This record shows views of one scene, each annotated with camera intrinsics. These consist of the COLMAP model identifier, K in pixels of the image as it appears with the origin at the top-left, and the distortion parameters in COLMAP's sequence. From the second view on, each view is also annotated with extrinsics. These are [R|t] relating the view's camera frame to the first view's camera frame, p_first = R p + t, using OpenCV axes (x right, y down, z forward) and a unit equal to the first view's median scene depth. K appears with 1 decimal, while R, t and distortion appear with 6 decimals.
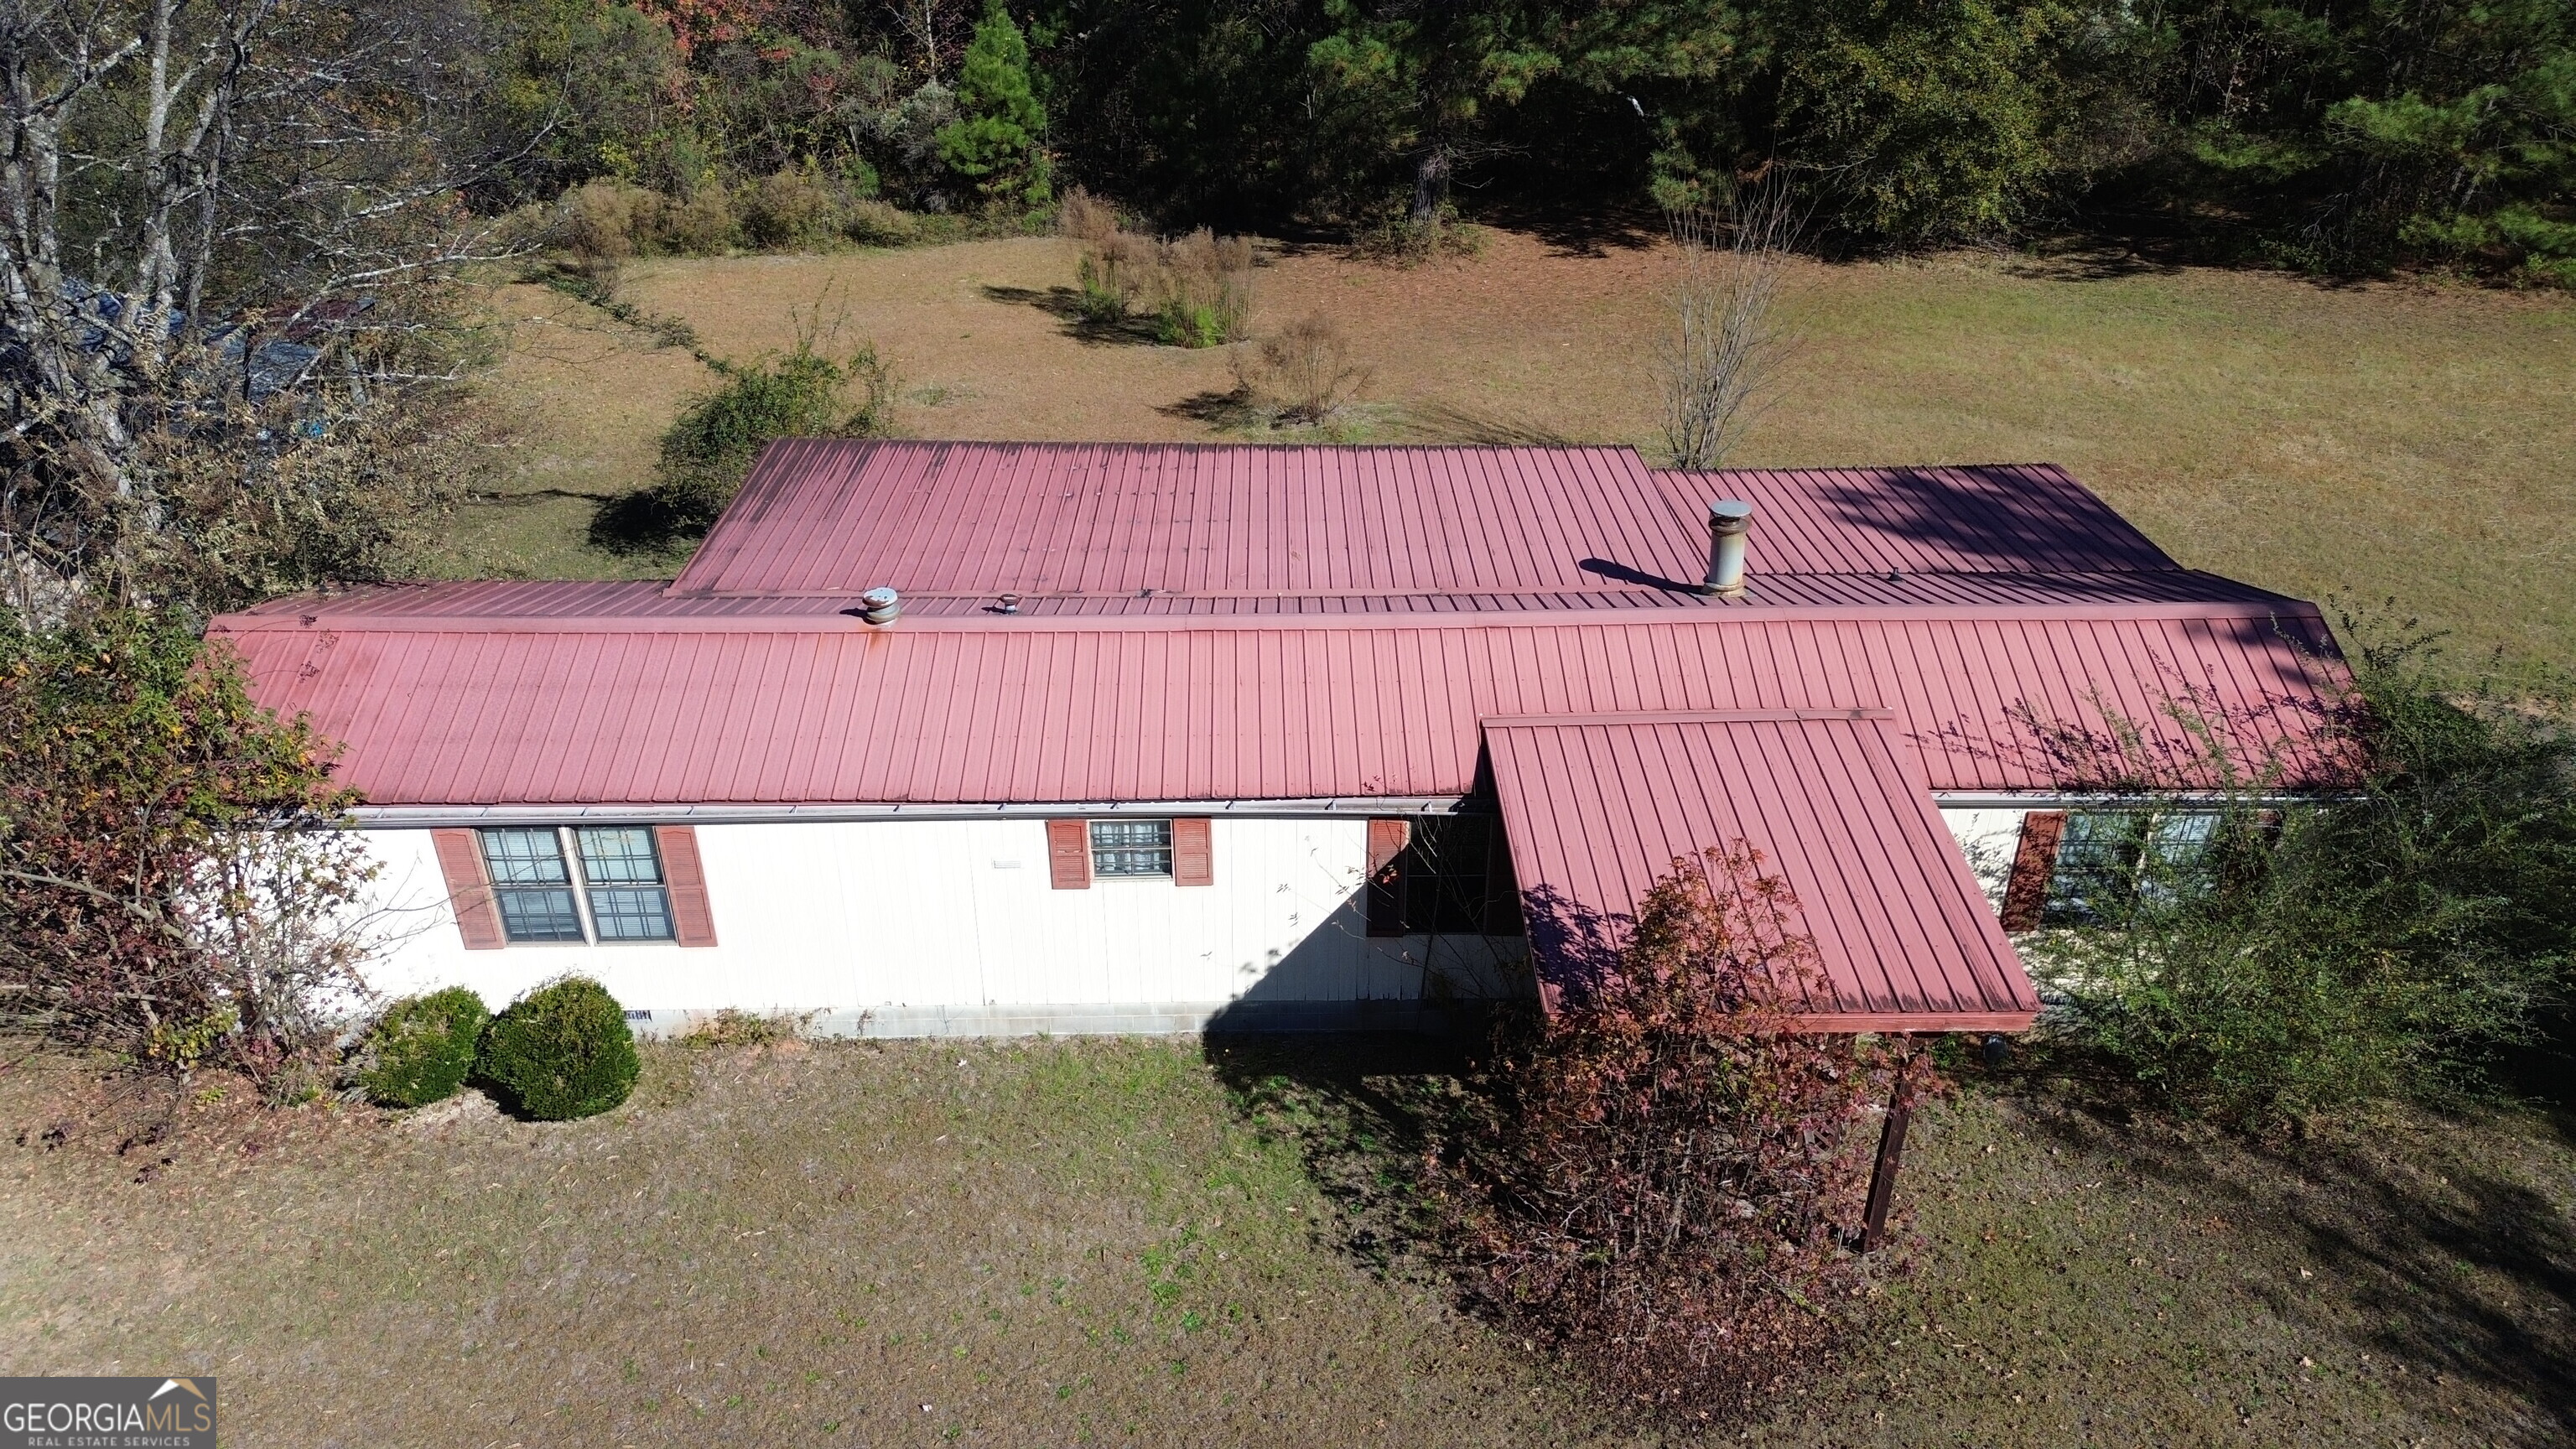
lens RADIAL K [[1825.4, 0, 1280.6], [0, 1825.4, 727.4], [0, 0, 1]] dist [0.068578, -0.064373]
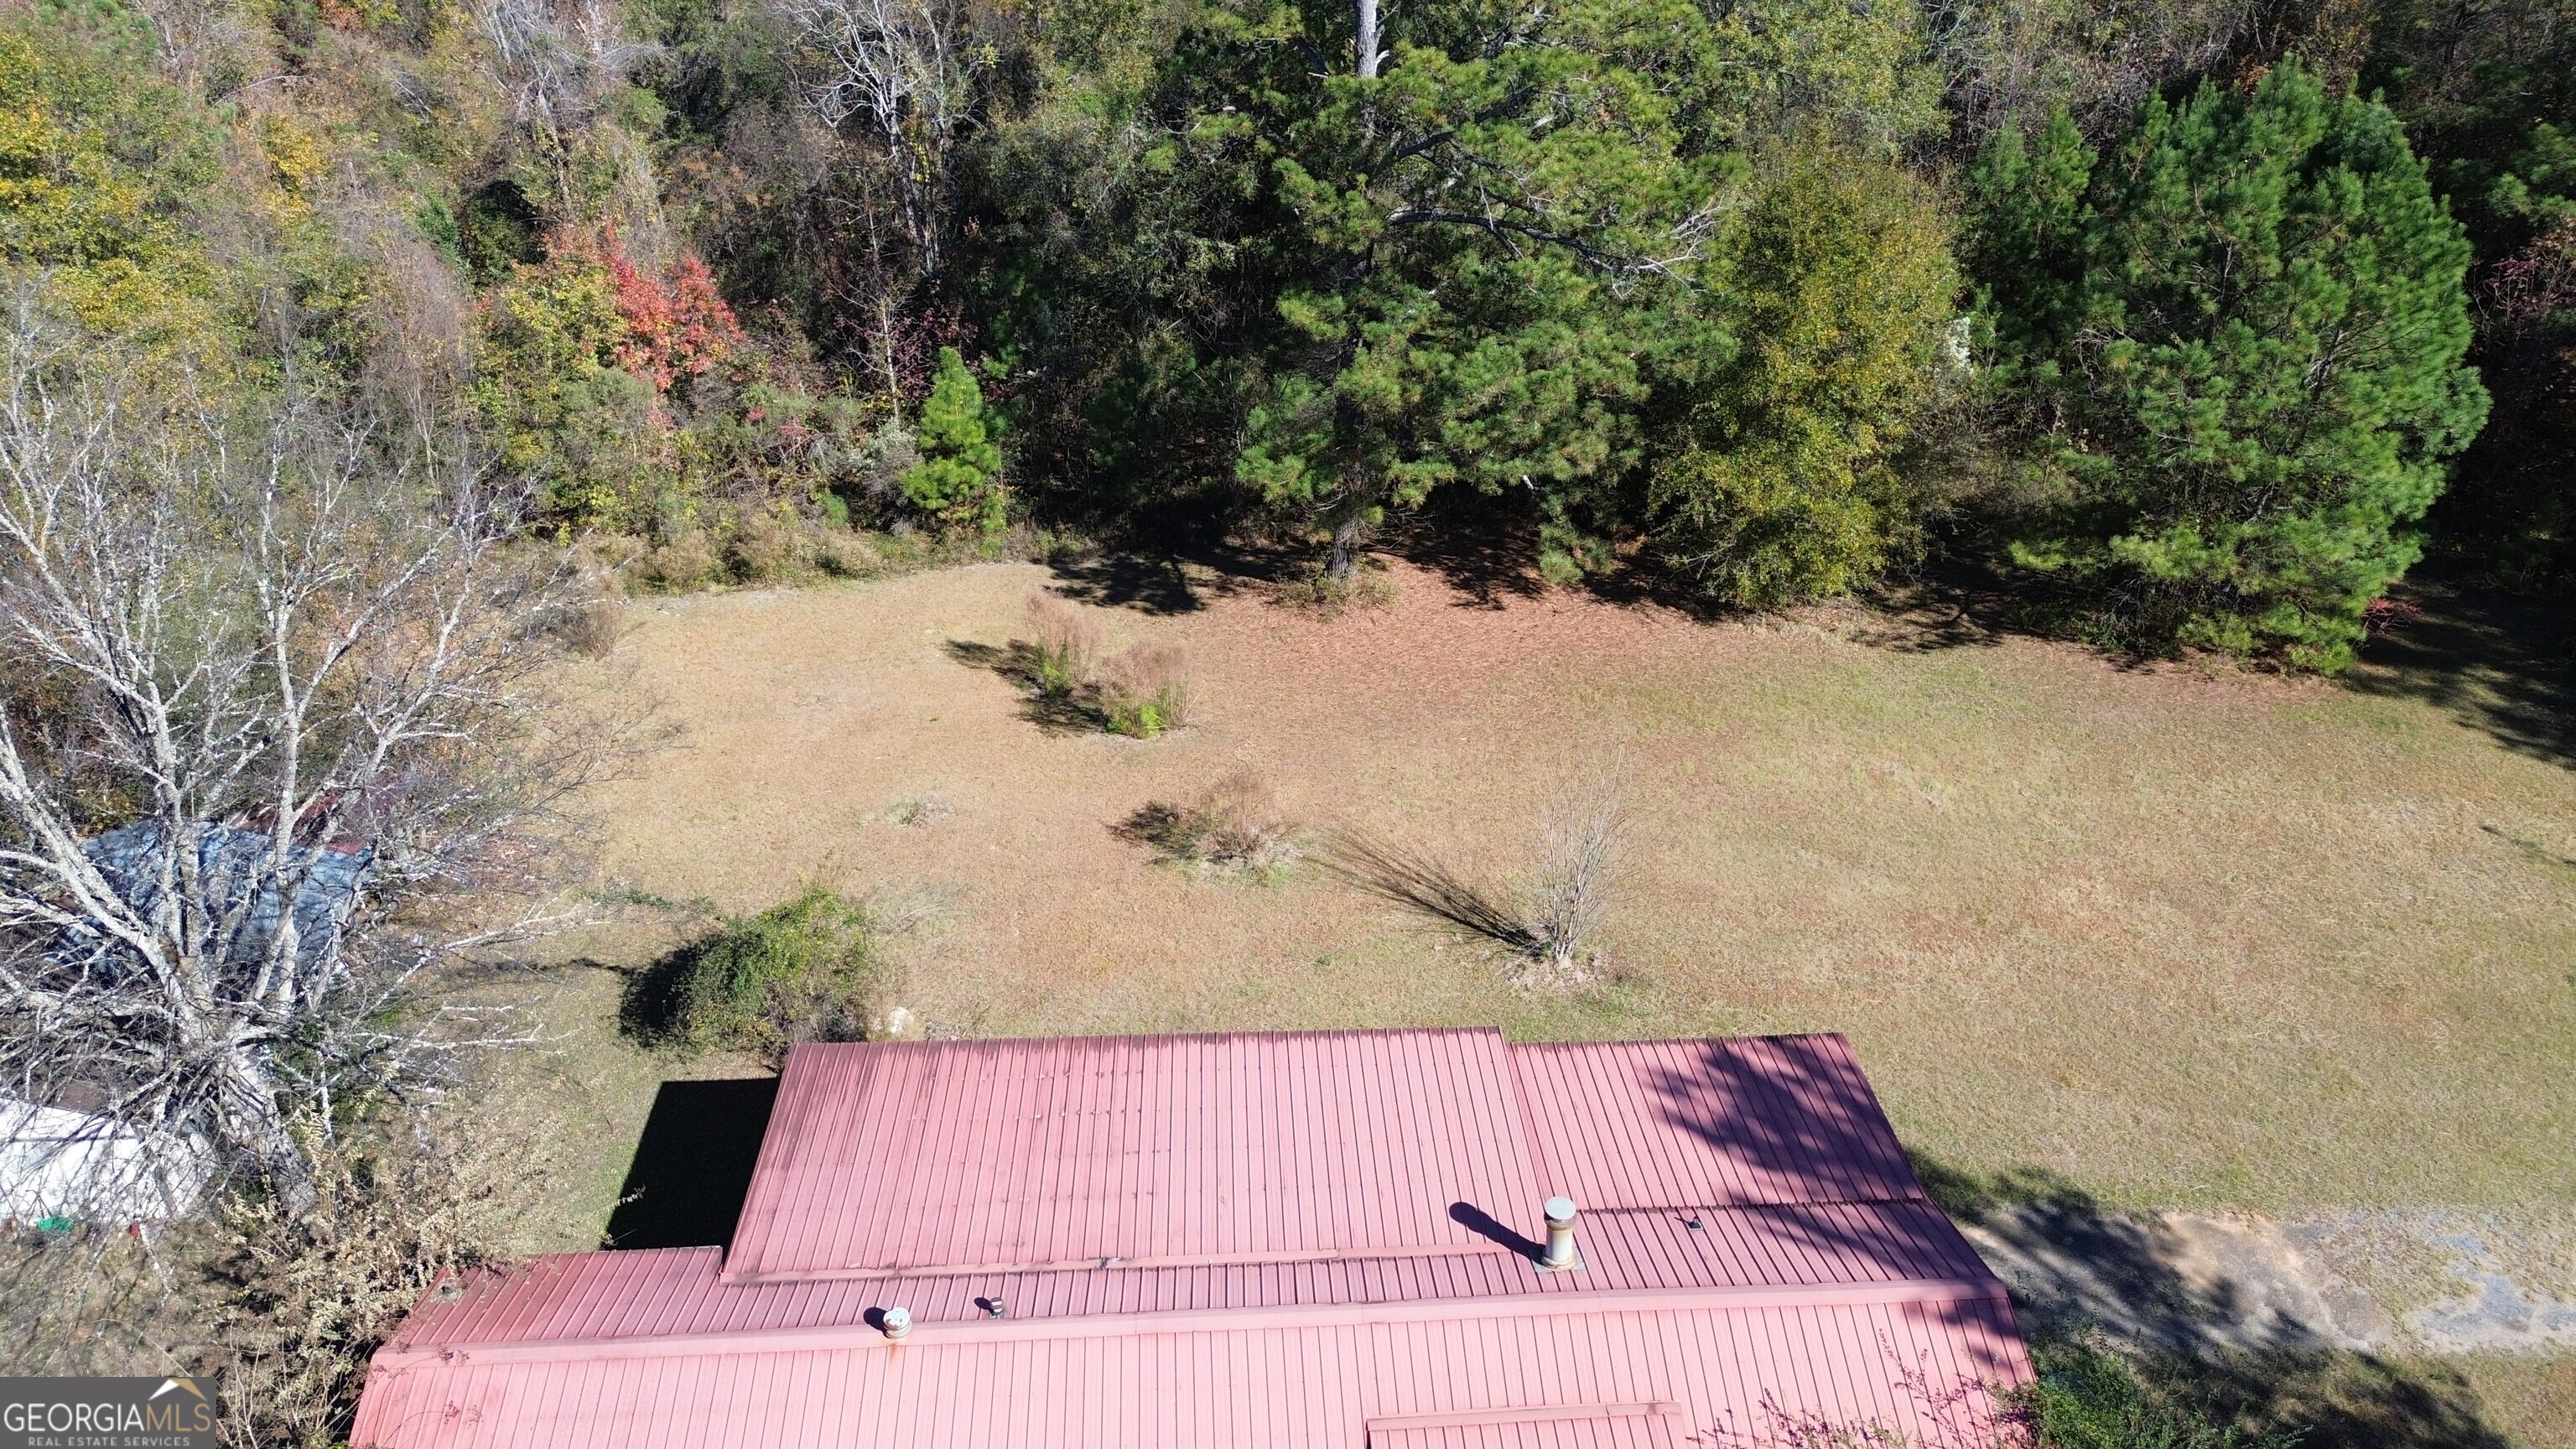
lens RADIAL K [[1825.4, 0, 1283.5], [0, 1825.4, 720.4], [0, 0, 1]] dist [0.068578, -0.064373]
pose [[0.999372, -0.020956, 0.028559, 0.022860], [0.021156, 0.999754, -0.006703, -0.468831], [-0.028412, 0.007303, 0.999570, -0.292116]]
